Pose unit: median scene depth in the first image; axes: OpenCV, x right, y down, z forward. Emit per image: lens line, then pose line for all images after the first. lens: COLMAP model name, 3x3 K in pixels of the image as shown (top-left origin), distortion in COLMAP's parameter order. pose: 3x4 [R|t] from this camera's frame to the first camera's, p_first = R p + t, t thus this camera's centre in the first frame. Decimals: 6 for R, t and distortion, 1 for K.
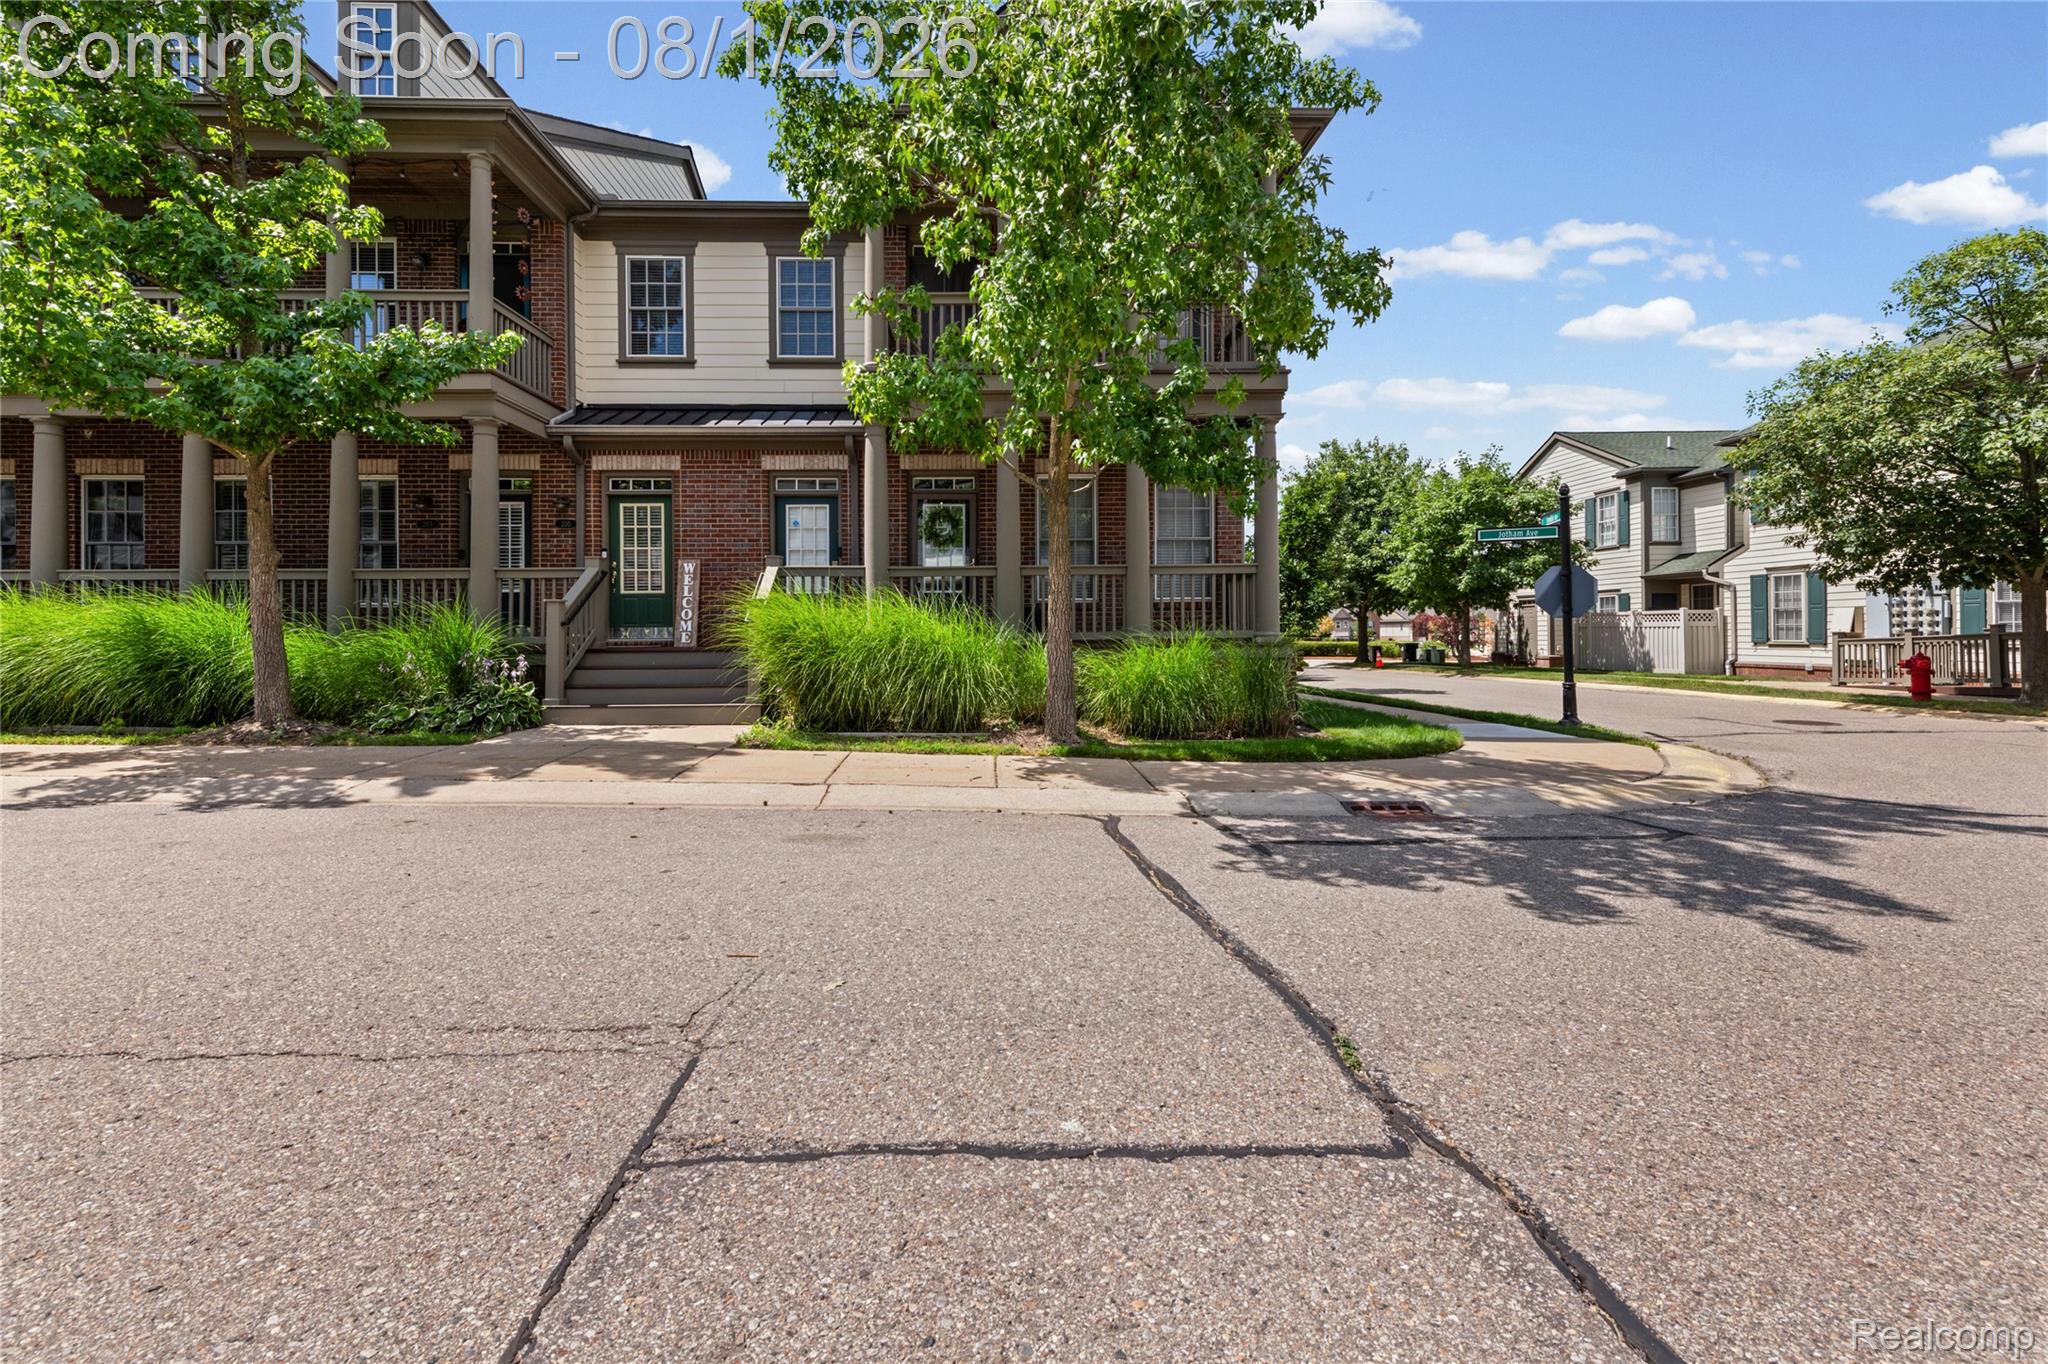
lens RADIAL K [[838.7, 0, 1013.2], [0, 838.7, 642.0], [0, 0, 1]] dist [0.004725, 0.000033]
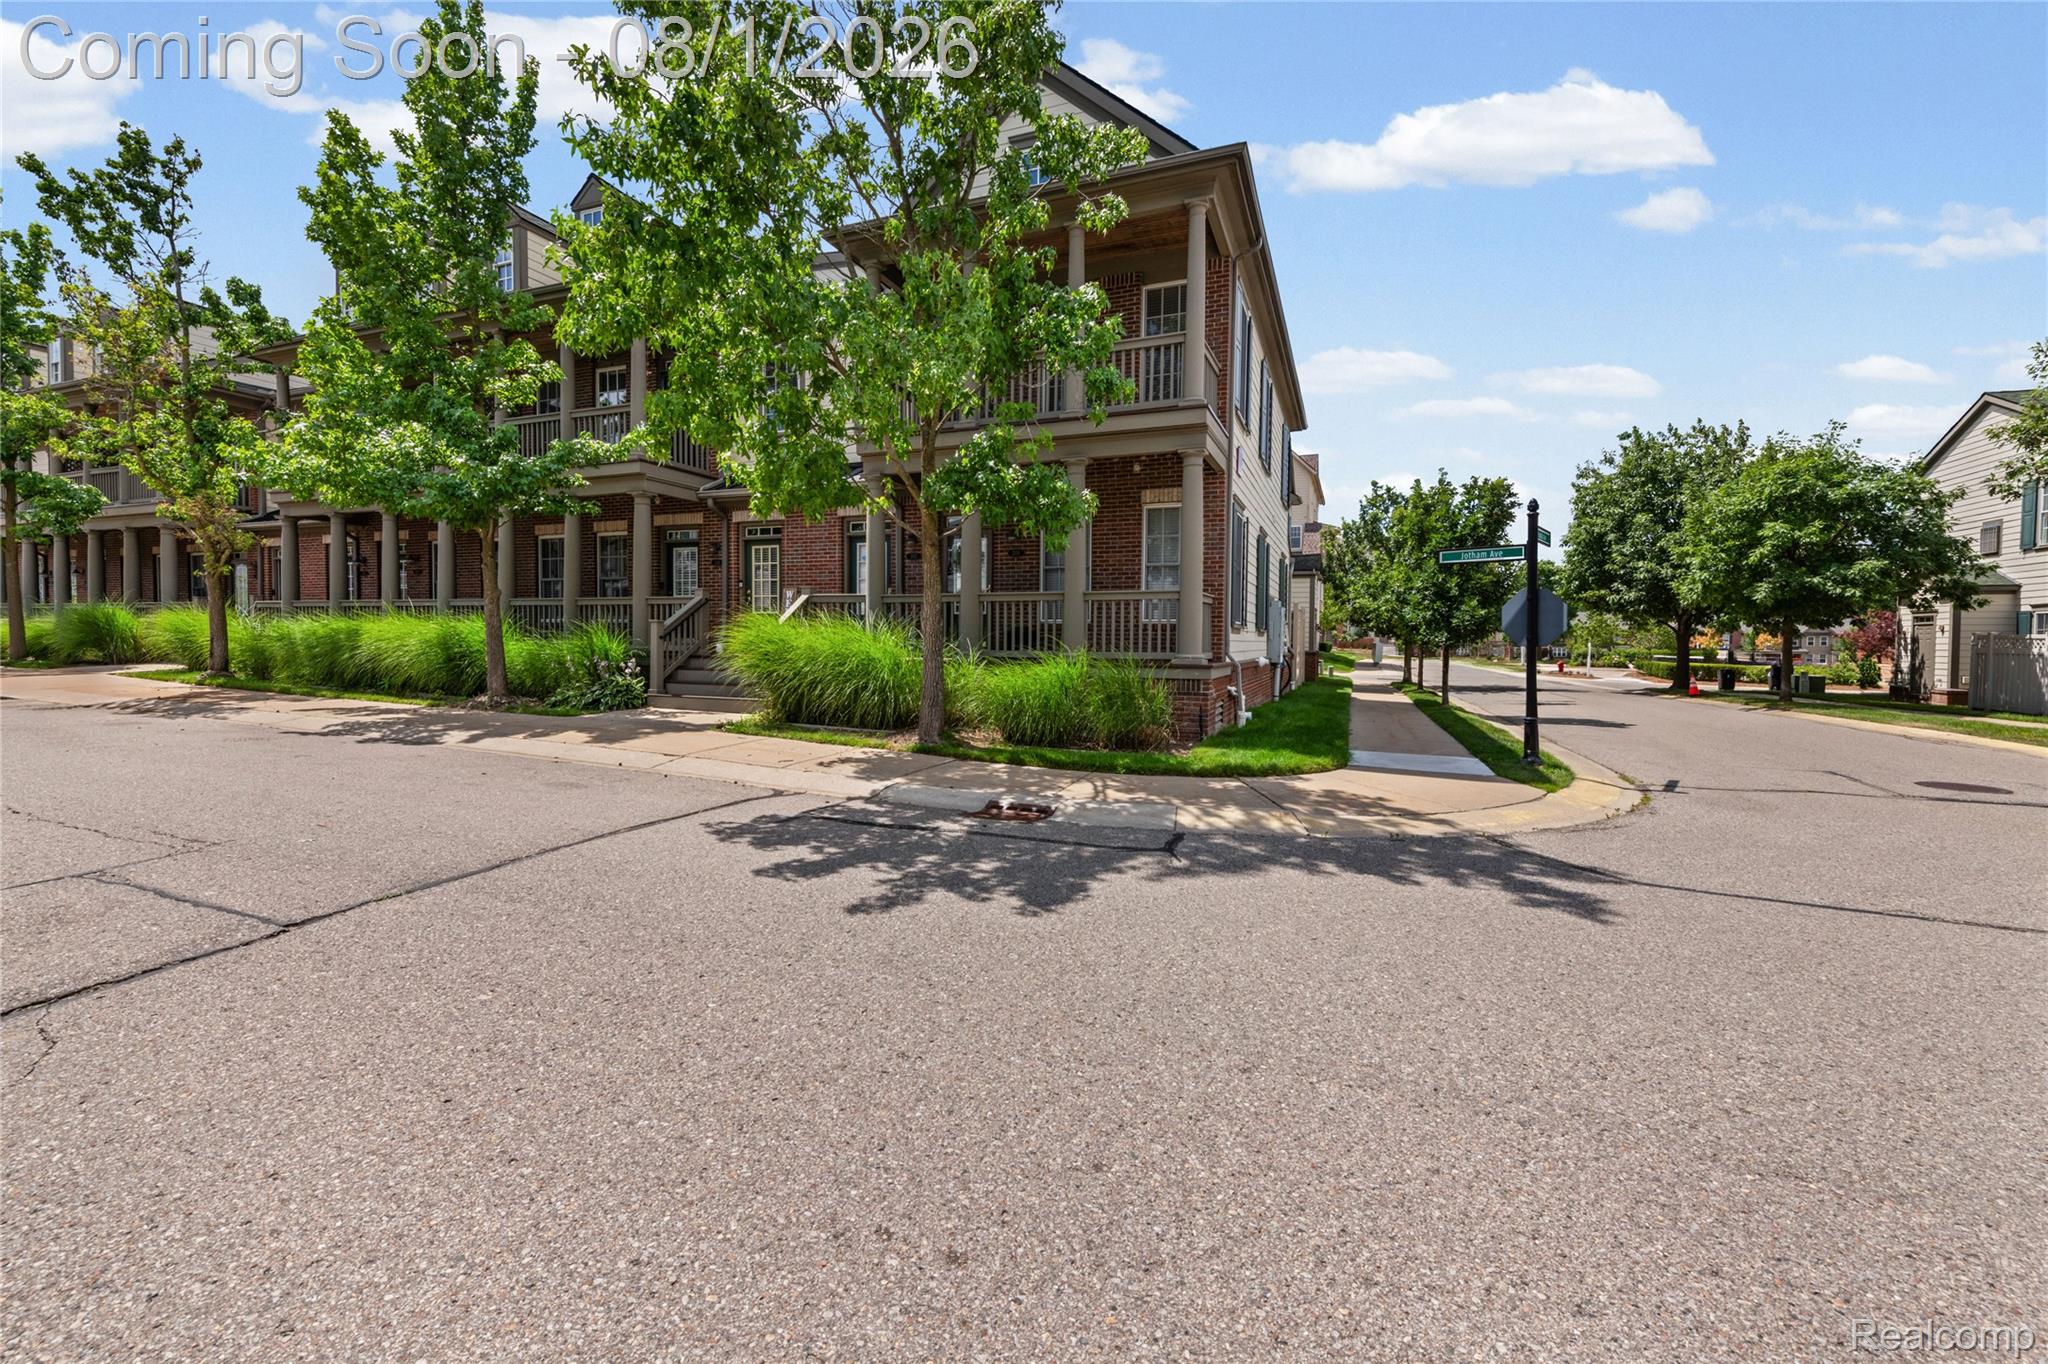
lens RADIAL K [[808.0, 0, 1045.7], [0, 808.0, 675.4], [0, 0, 1]] dist [0.019699, -0.000273]
pose [[0.920592, 0.033935, -0.389049, 0.472201], [-0.021128, 0.999086, 0.037152, -0.016829], [0.389954, -0.025982, 0.920468, -0.012808]]
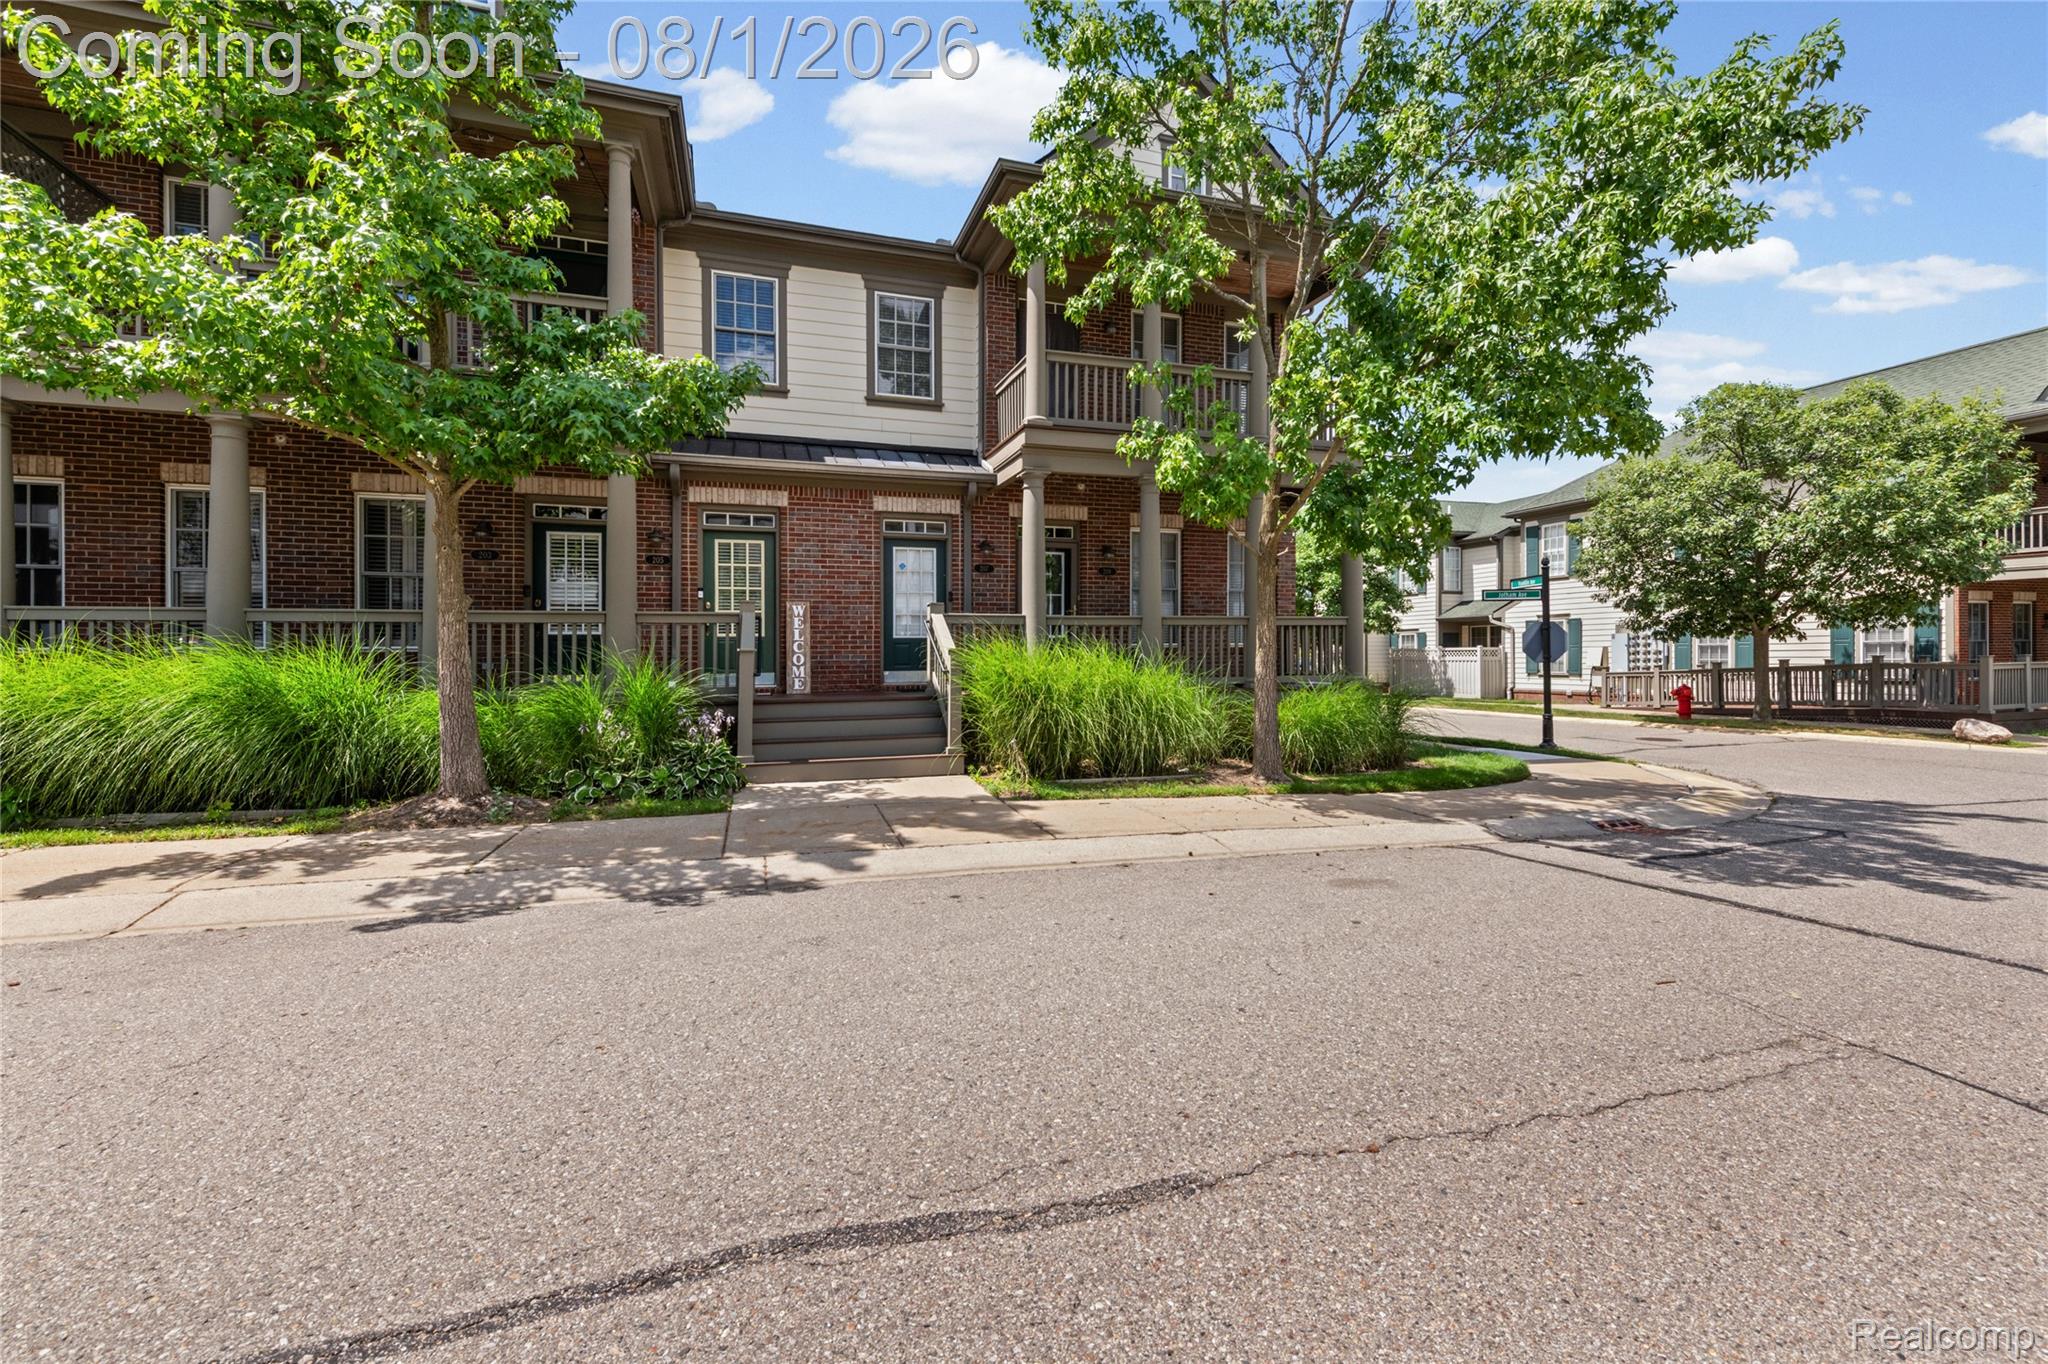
lens RADIAL K [[826.8, 0, 1032.3], [0, 826.8, 672.5], [0, 0, 1]] dist [0.001307, -0.000342]
pose [[0.958434, -0.005421, 0.285262, -0.393409], [0.003907, 0.999975, 0.005876, -0.022264], [-0.285287, -0.004517, 0.958431, 0.028172]]
